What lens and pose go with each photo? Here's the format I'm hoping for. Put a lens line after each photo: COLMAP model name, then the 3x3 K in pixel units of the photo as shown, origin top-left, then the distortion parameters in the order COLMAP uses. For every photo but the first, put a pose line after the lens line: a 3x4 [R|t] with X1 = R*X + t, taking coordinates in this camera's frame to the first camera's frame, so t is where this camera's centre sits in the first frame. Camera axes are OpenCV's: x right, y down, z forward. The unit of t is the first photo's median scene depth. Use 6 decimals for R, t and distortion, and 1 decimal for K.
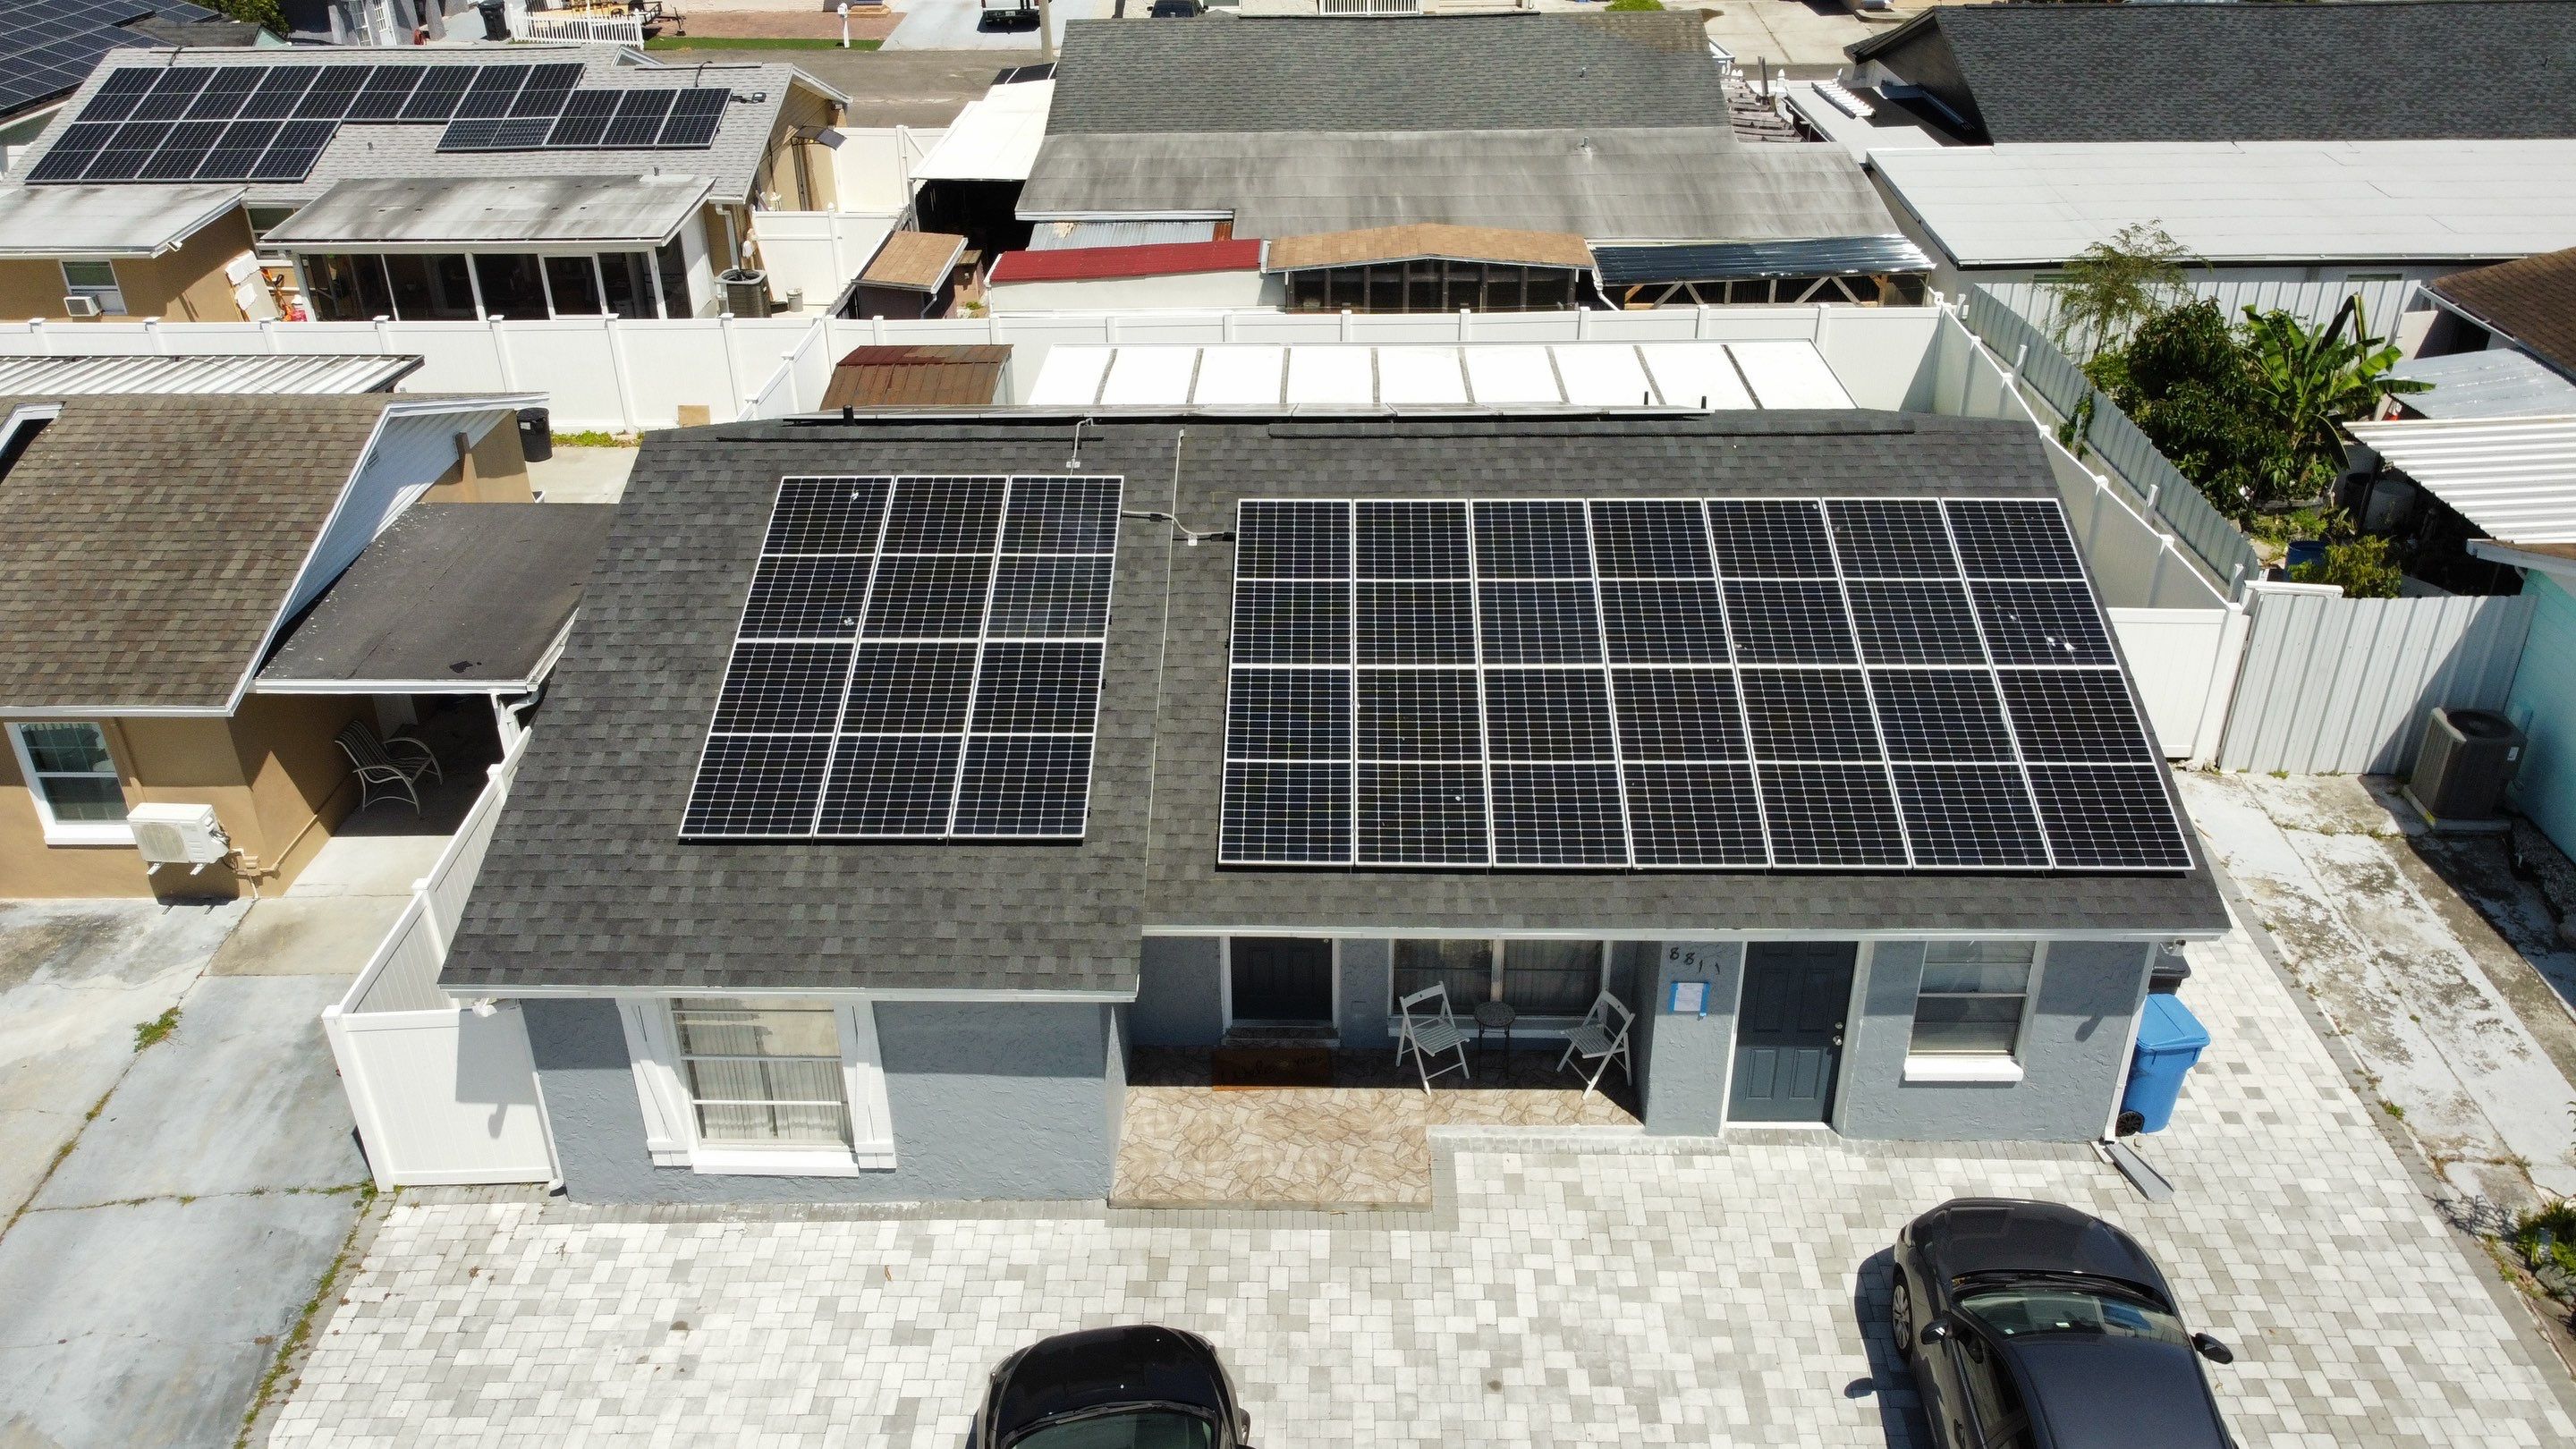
lens RADIAL K [[1944.6, 0, 1261.9], [0, 1944.6, 703.3], [0, 0, 1]] dist [0.010065, -0.020120]
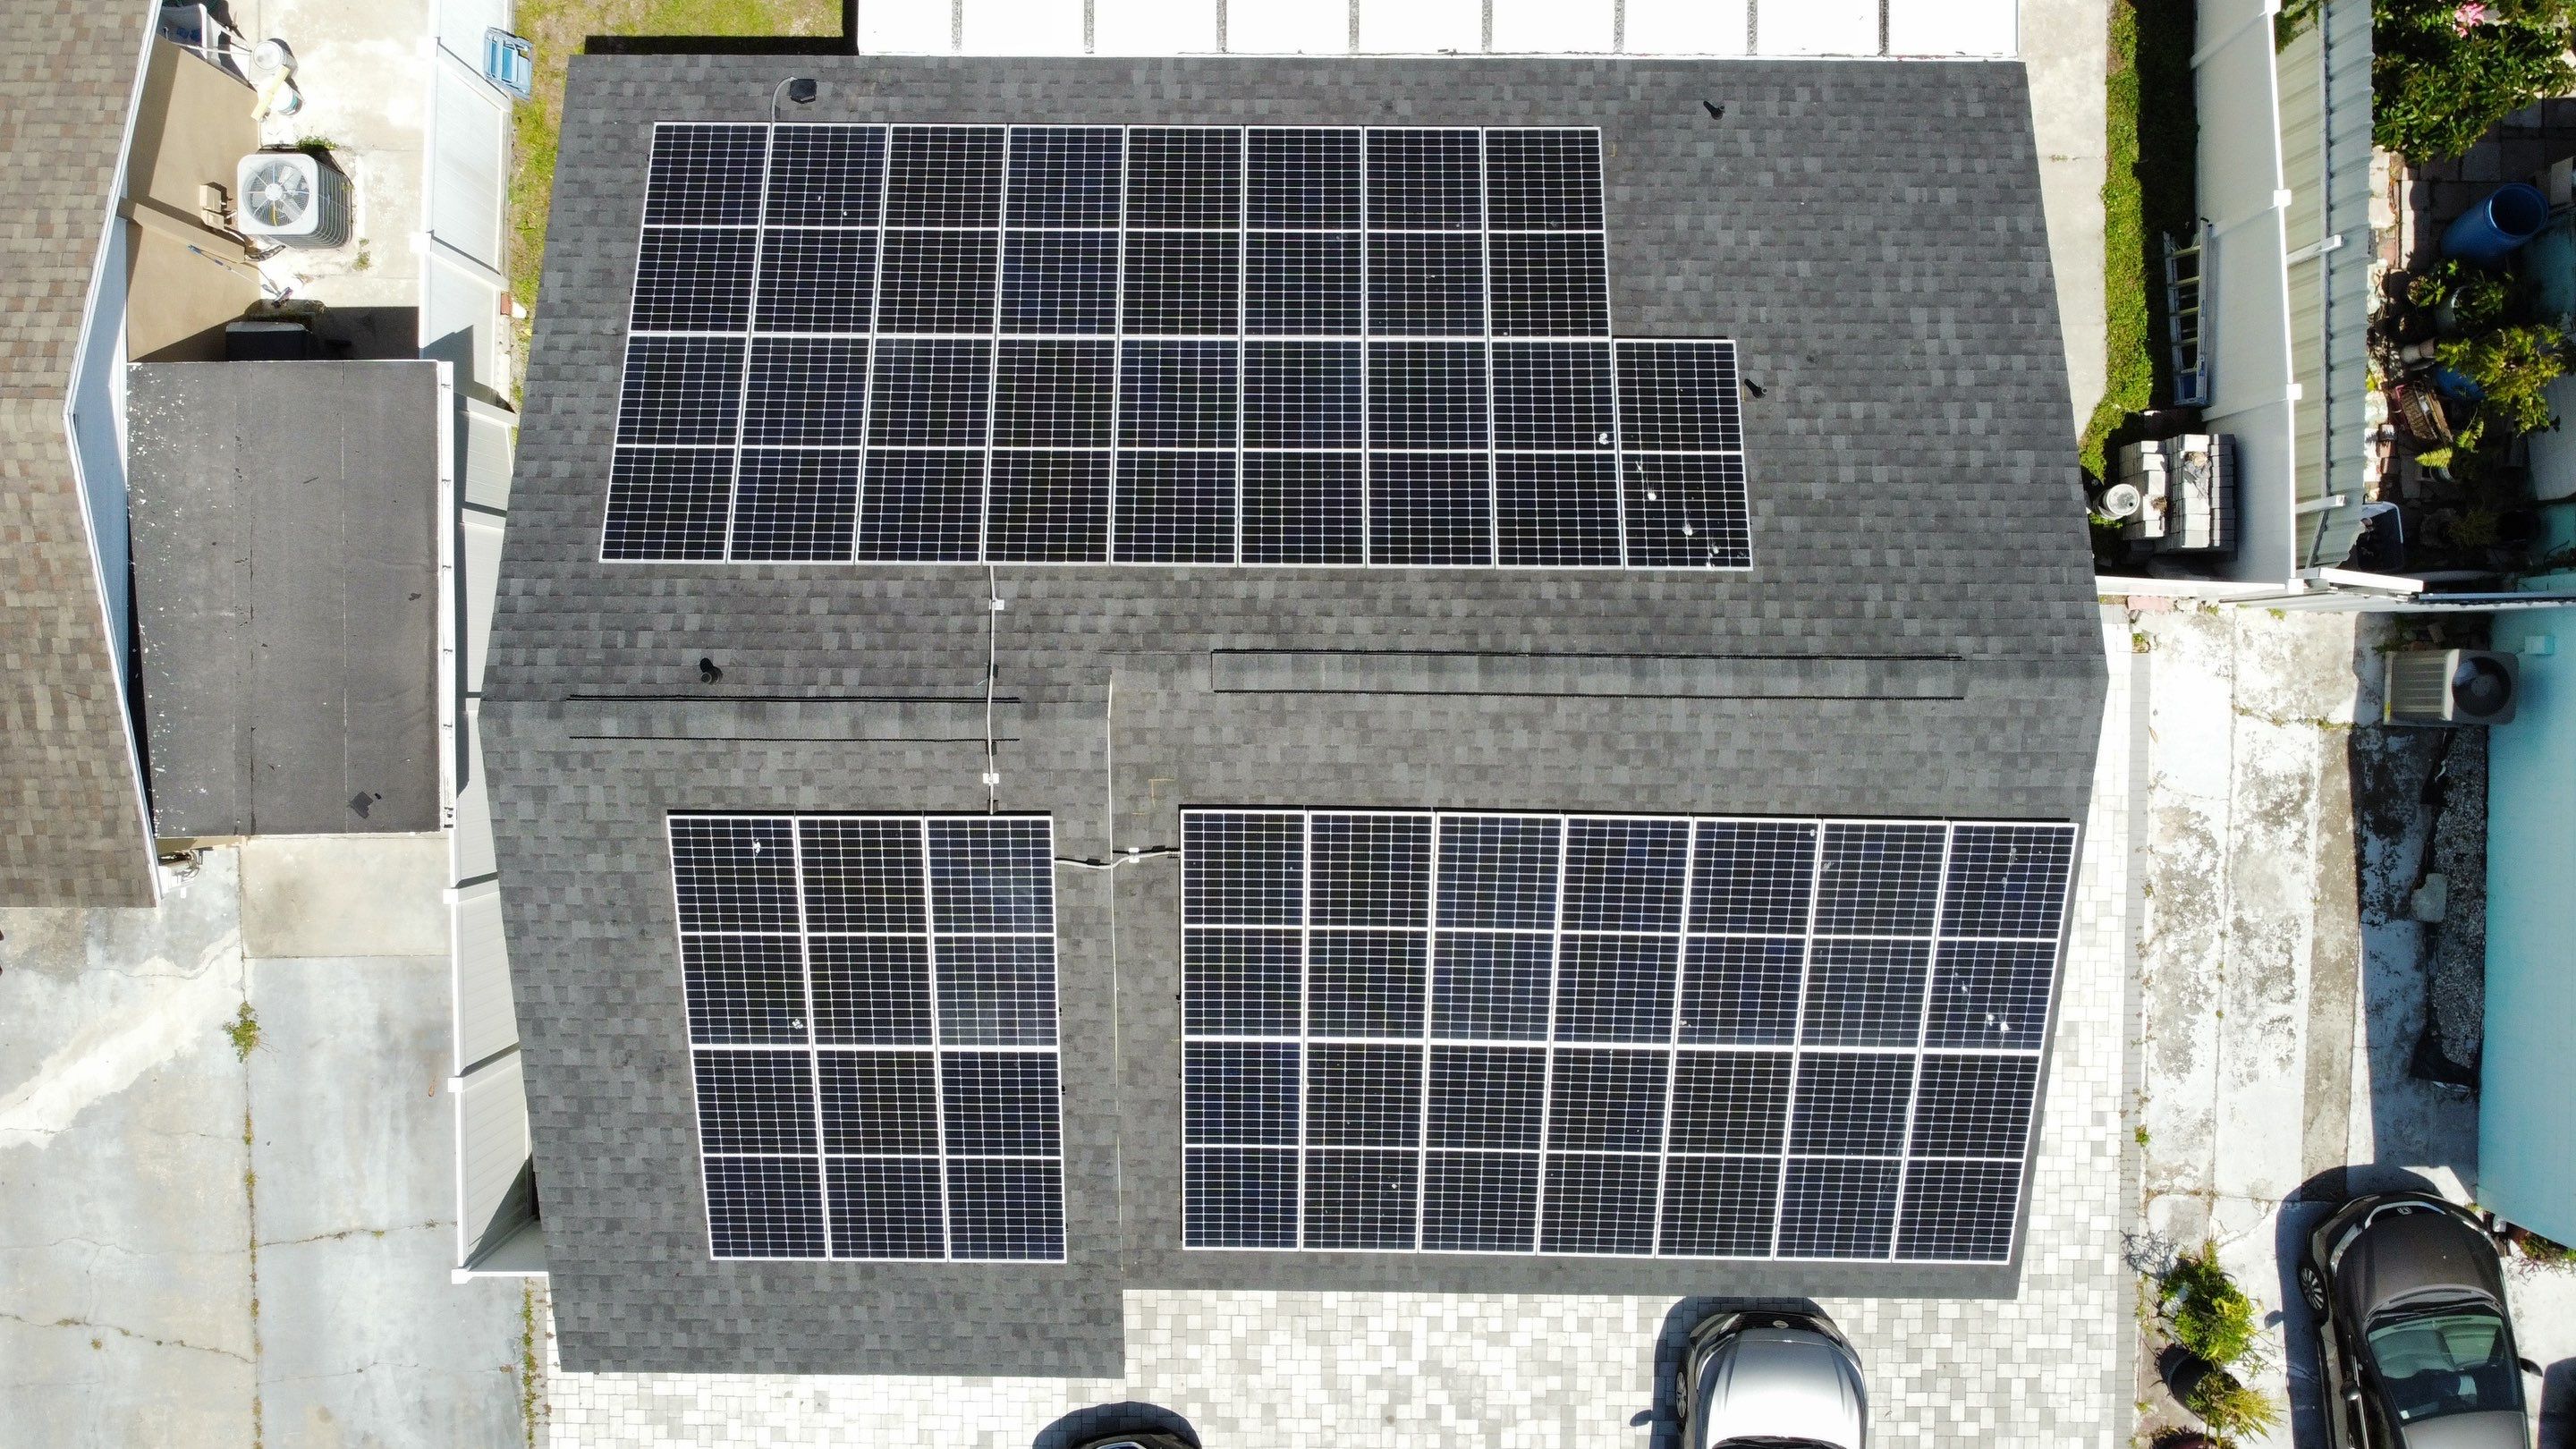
lens RADIAL K [[1944.6, 0, 1258.6], [0, 1944.6, 699.2], [0, 0, 1]] dist [0.010065, -0.020120]
pose [[0.999663, -0.023957, 0.010041, 0.018442], [0.002593, 0.476637, 0.879096, -1.057106], [-0.025846, -0.878774, 0.476538, 0.706493]]
